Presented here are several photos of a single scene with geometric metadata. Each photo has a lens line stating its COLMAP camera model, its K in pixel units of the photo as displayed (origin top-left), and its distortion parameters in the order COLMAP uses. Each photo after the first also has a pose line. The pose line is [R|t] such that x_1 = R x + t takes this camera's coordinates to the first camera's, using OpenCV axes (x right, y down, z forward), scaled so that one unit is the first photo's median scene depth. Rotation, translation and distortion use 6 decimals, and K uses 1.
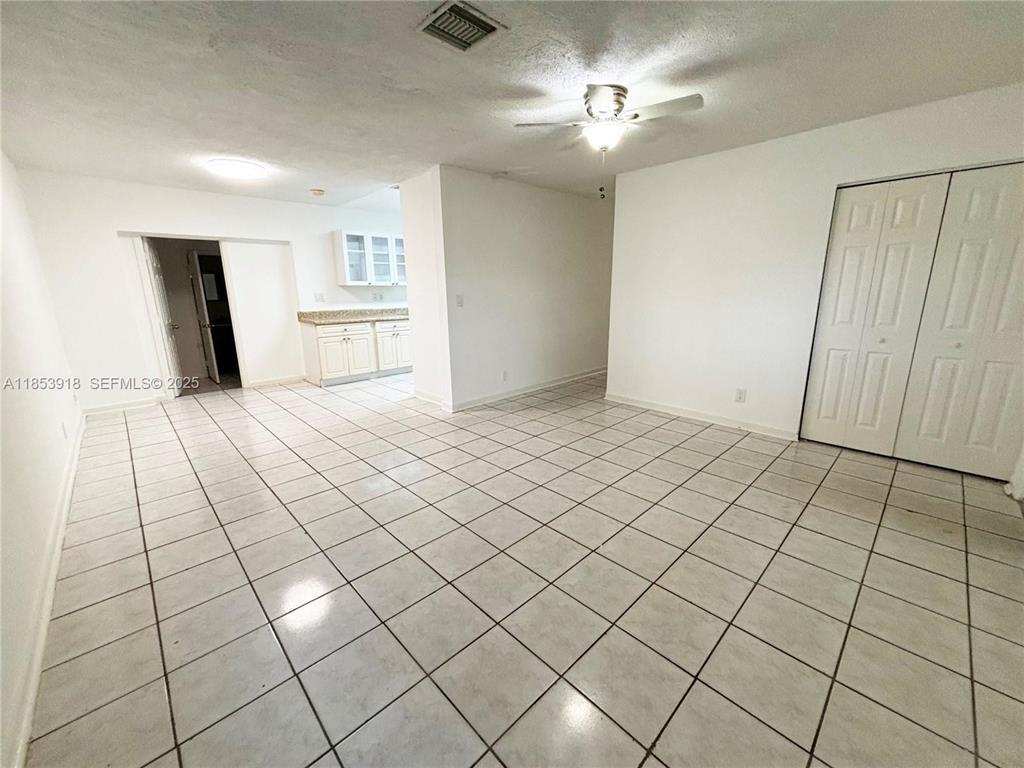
lens RADIAL K [[413.5, 0, 514.4], [0, 413.5, 383.6], [0, 0, 1]] dist [-0.000306, 0.000675]
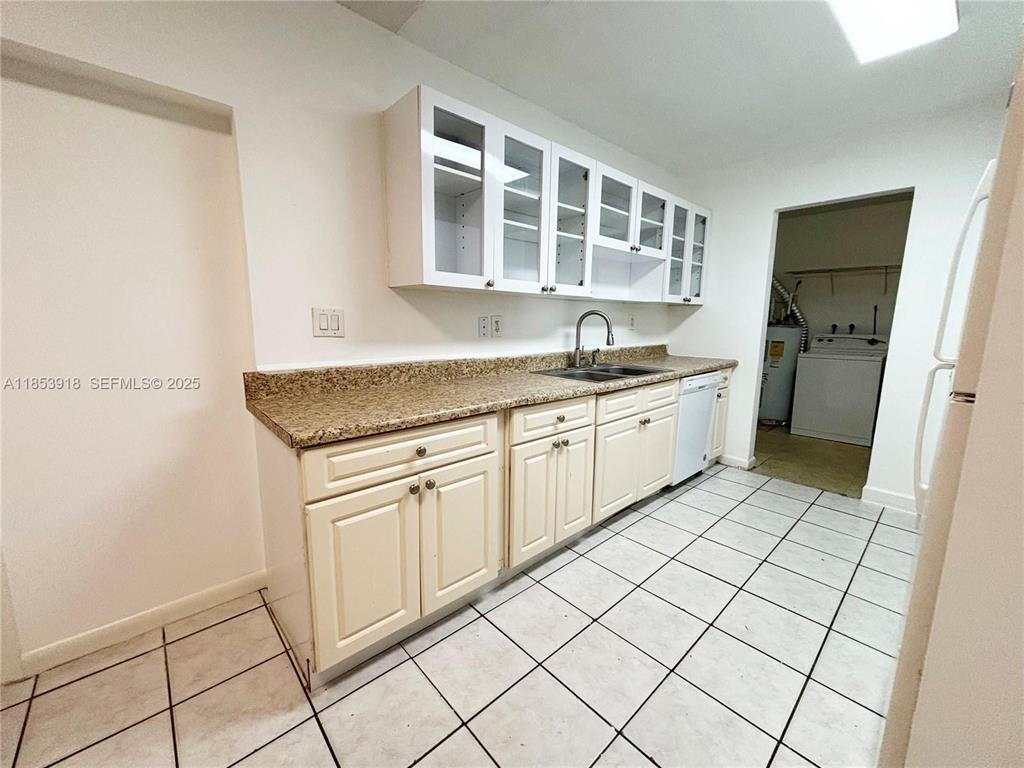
lens RADIAL K [[413.5, 0, 515.0], [0, 413.5, 379.7], [0, 0, 1]] dist [-0.000306, 0.000675]
pose [[0.999262, 0.027936, -0.026354, -0.520426], [-0.029916, 0.996504, -0.078003, -0.235009], [0.024083, 0.078734, 0.996605, 1.126290]]
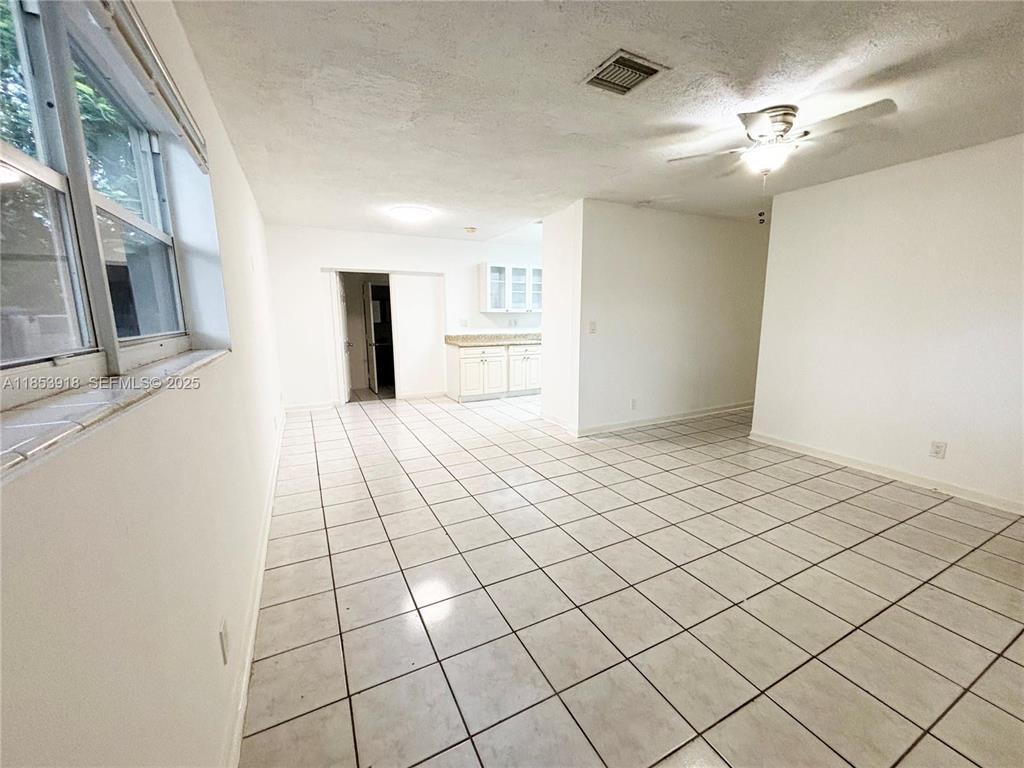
lens RADIAL K [[413.5, 0, 511.0], [0, 413.5, 384.1], [0, 0, 1]] dist [-0.000306, 0.000675]
pose [[0.956097, 0.057303, -0.287394, -0.030923], [-0.073981, 0.996128, -0.047500, 0.001188], [0.283559, 0.066676, 0.956634, -0.025776]]
